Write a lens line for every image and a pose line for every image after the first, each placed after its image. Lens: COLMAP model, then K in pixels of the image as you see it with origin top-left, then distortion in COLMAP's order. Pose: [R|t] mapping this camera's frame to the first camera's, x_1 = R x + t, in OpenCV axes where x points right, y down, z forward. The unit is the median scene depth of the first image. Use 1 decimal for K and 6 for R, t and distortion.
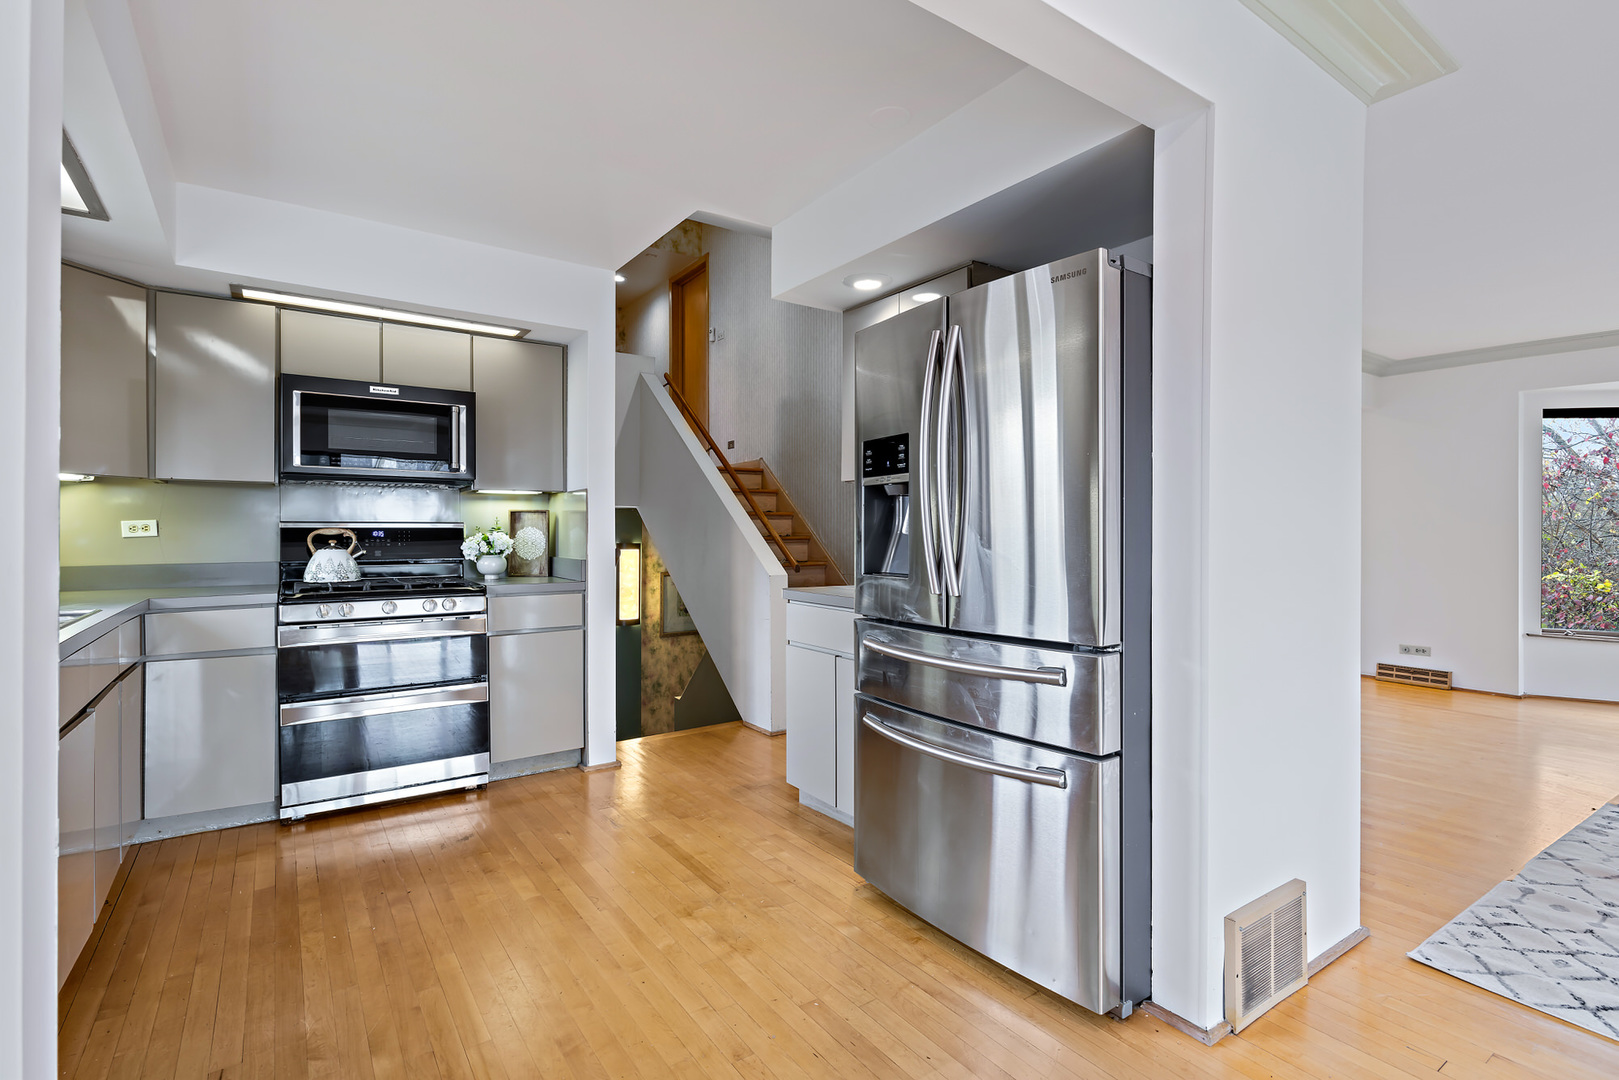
lens RADIAL K [[776.0, 0, 817.8], [0, 776.0, 538.8], [0, 0, 1]] dist [0.002336, 0.002367]
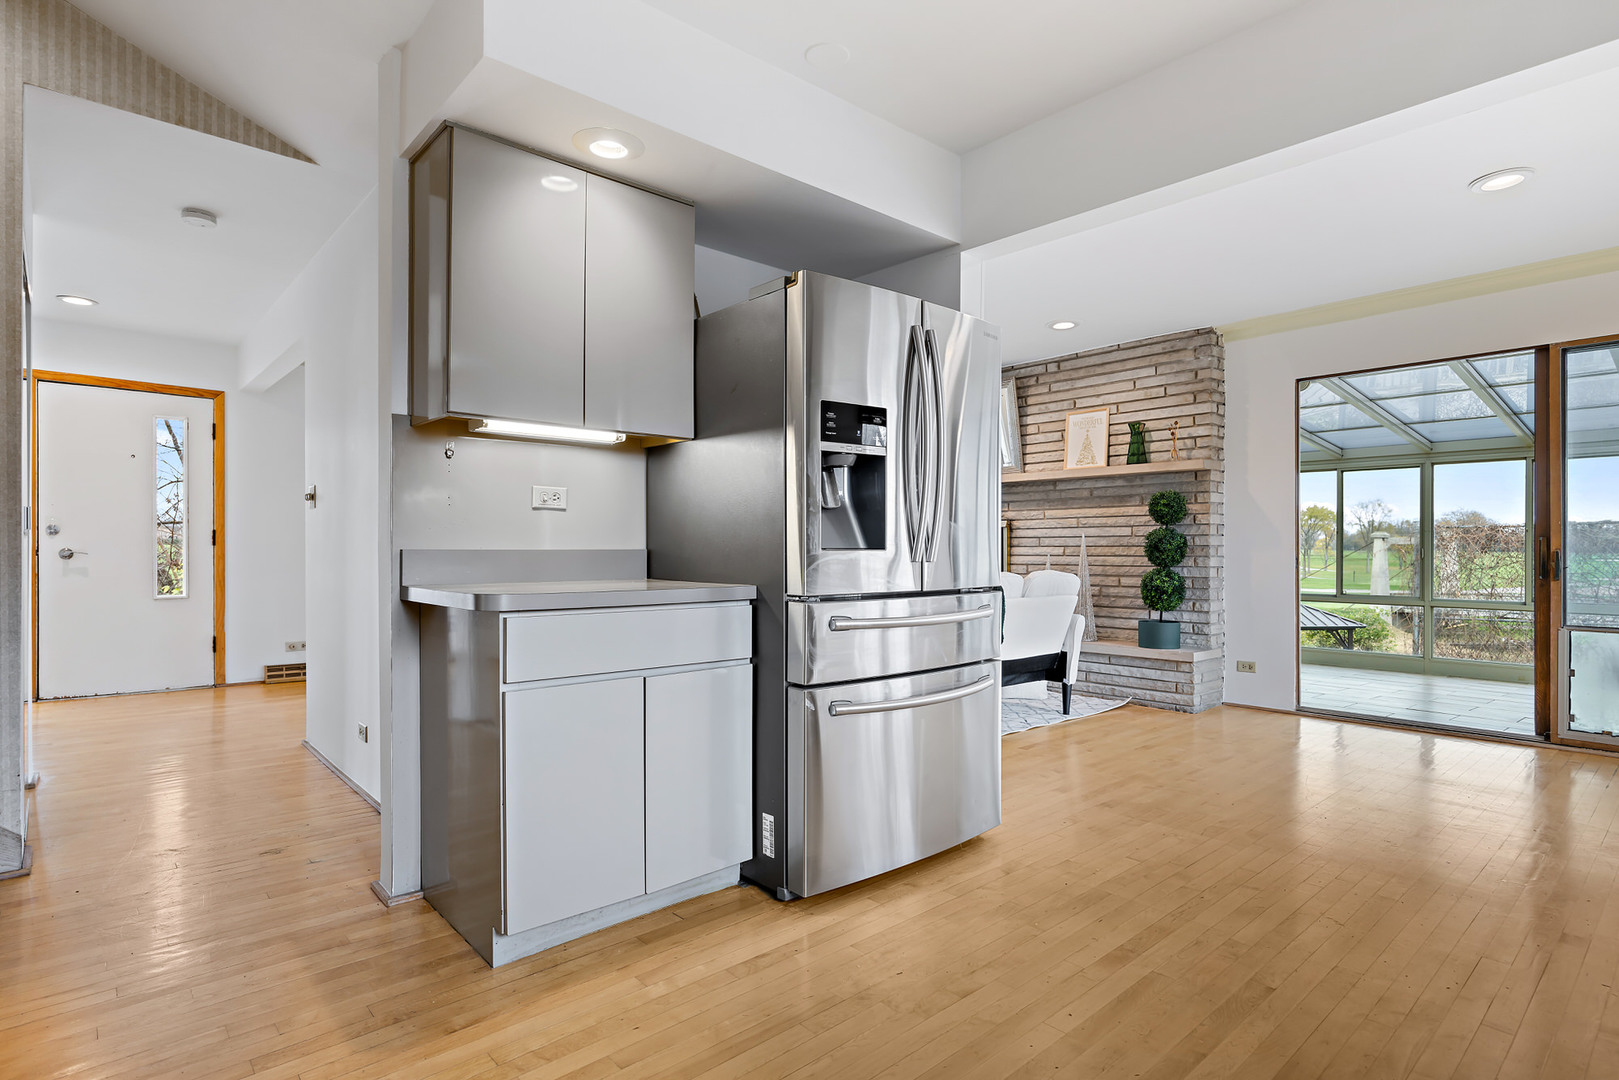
lens RADIAL K [[864.5, 0, 815.5], [0, 864.5, 554.1], [0, 0, 1]] dist [0.011970, 0.001648]
pose [[-0.122084, -0.006624, 0.992498, -0.701688], [0.003043, 0.999971, 0.007049, 0.034900], [-0.992515, 0.003881, -0.122060, 0.833678]]
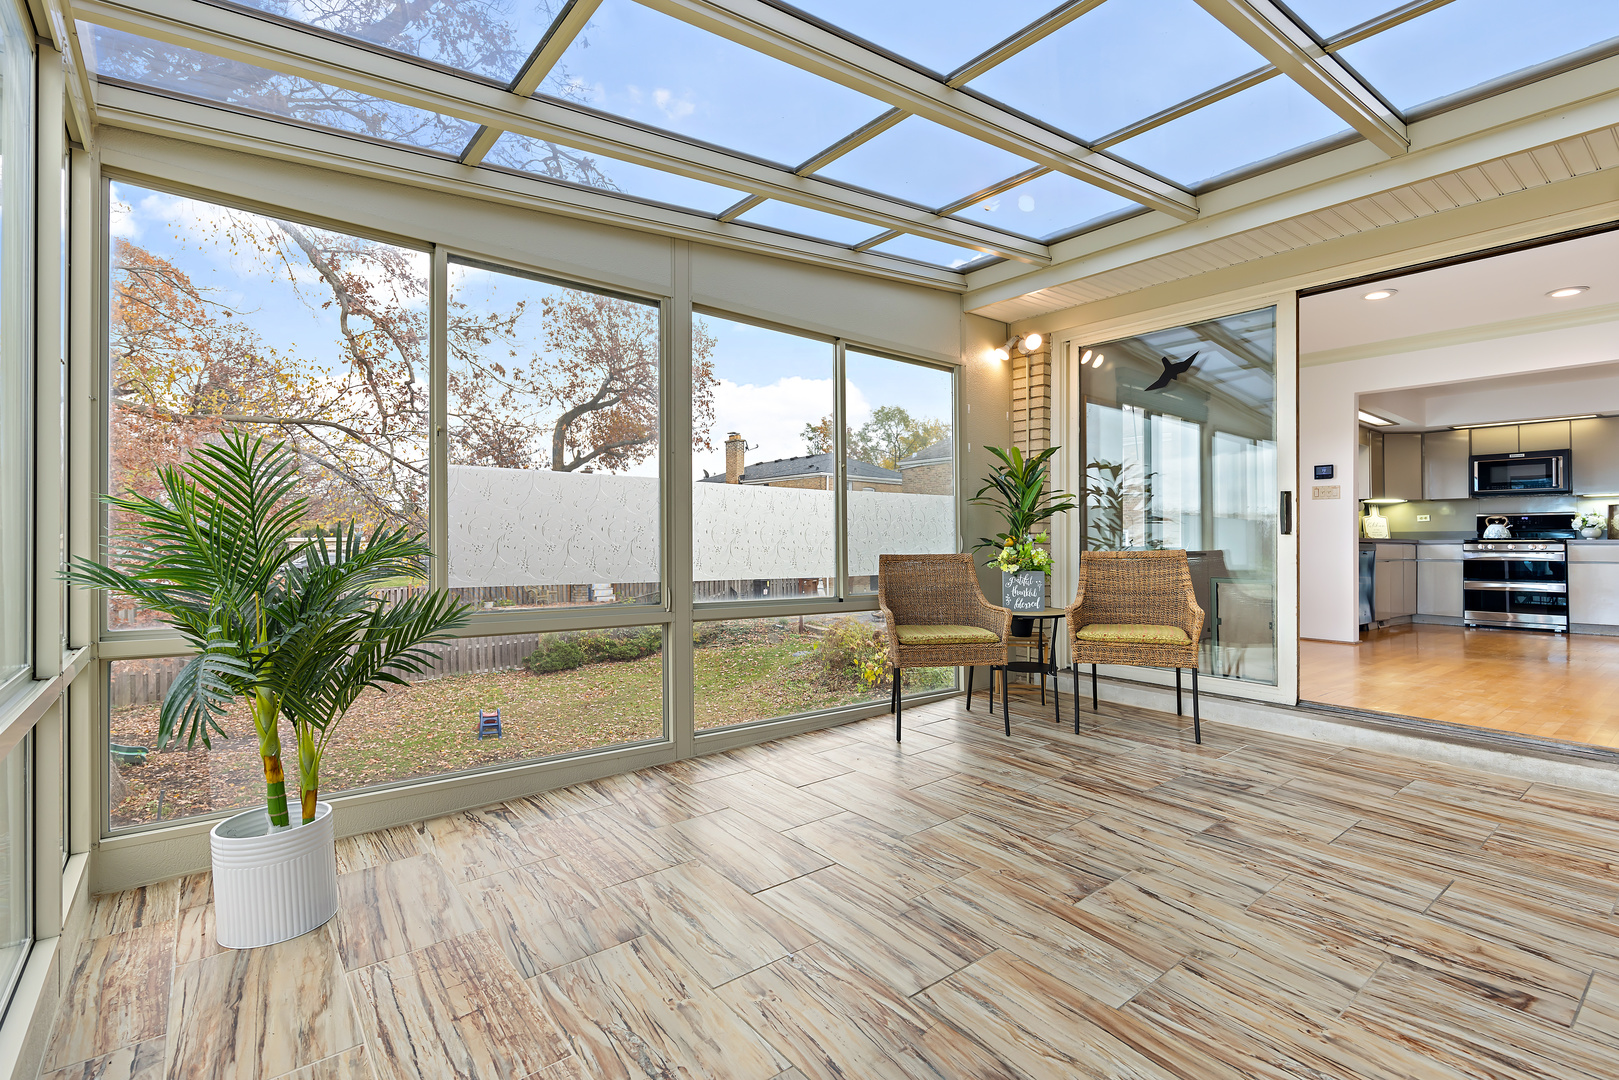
lens RADIAL K [[768.1, 0, 805.3], [0, 768.1, 532.2], [0, 0, 1]] dist [0.000180, 0.001413]
pose [[0.065747, -0.020489, -0.997626, 1.593183], [-0.017776, 0.999606, -0.021701, 0.125769], [0.997678, 0.019160, 0.065357, -1.272648]]
